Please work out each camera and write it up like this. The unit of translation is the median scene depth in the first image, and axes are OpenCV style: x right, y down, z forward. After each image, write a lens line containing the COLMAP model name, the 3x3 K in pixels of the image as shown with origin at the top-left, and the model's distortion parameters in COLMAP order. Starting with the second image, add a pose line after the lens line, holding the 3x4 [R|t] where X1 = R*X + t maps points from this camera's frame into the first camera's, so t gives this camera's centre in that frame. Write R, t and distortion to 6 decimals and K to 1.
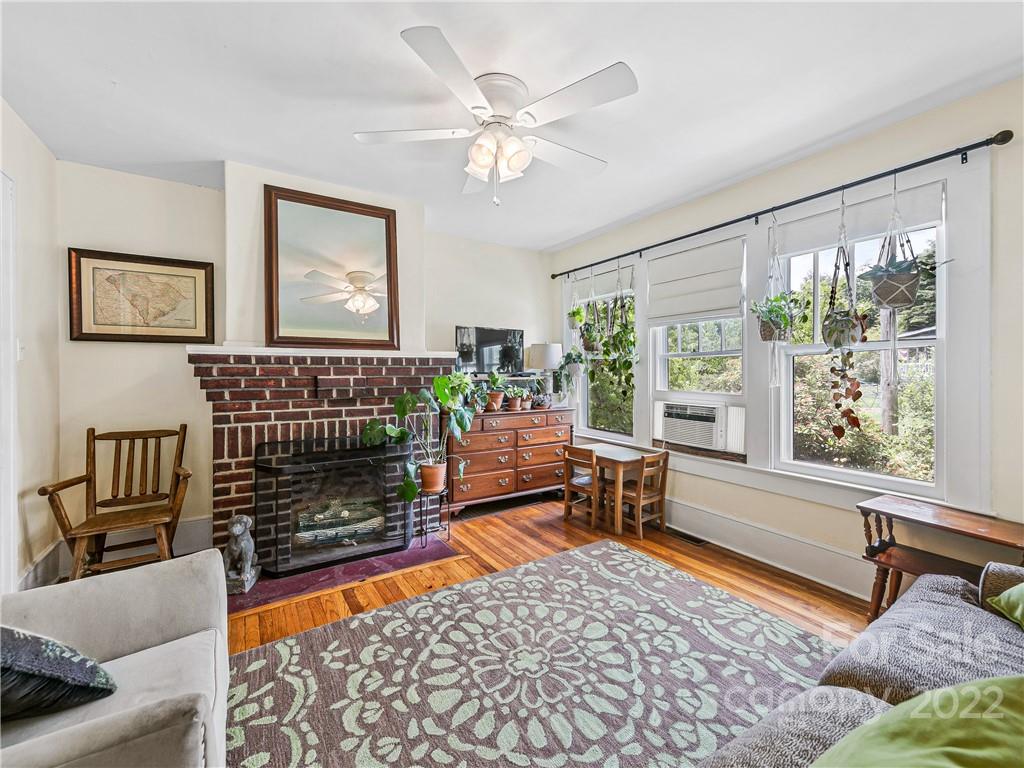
lens RADIAL K [[426.0, 0, 510.7], [0, 426.0, 373.8], [0, 0, 1]] dist [0.001653, -0.001553]
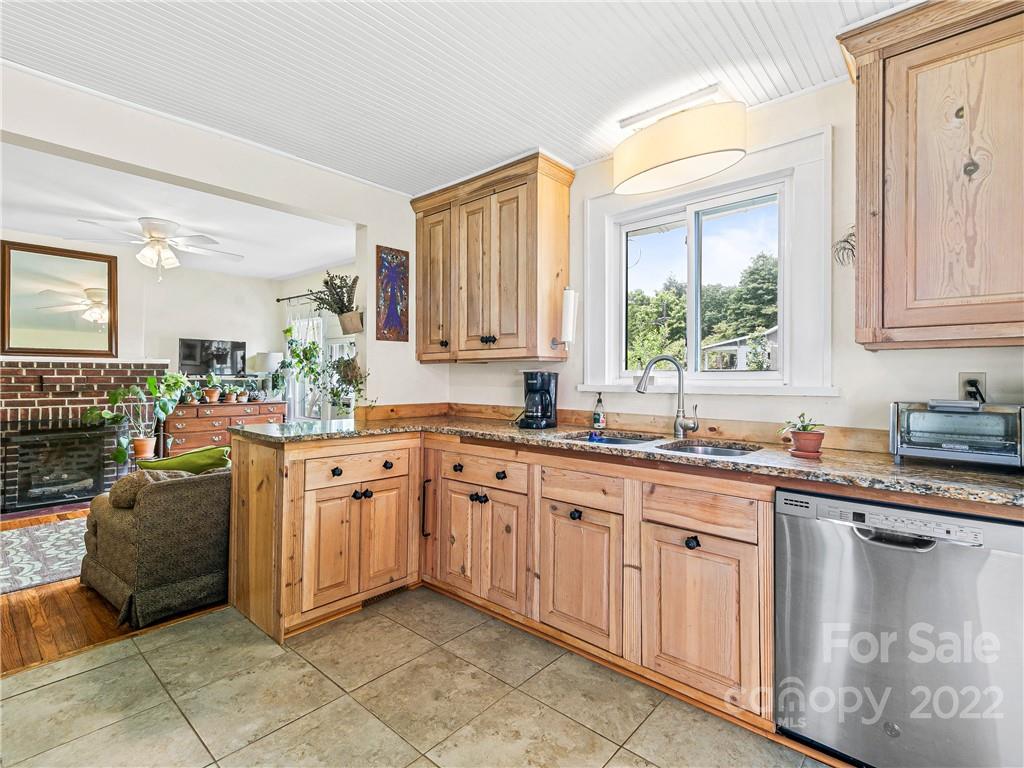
lens RADIAL K [[487.3, 0, 503.3], [0, 487.3, 372.1], [0, 0, 1]] dist [0.002468, -0.000772]
pose [[0.961133, 0.014801, 0.275689, 0.107482], [-0.013194, 0.999883, -0.007681, -0.002653], [-0.275771, 0.003745, 0.961216, -0.185474]]
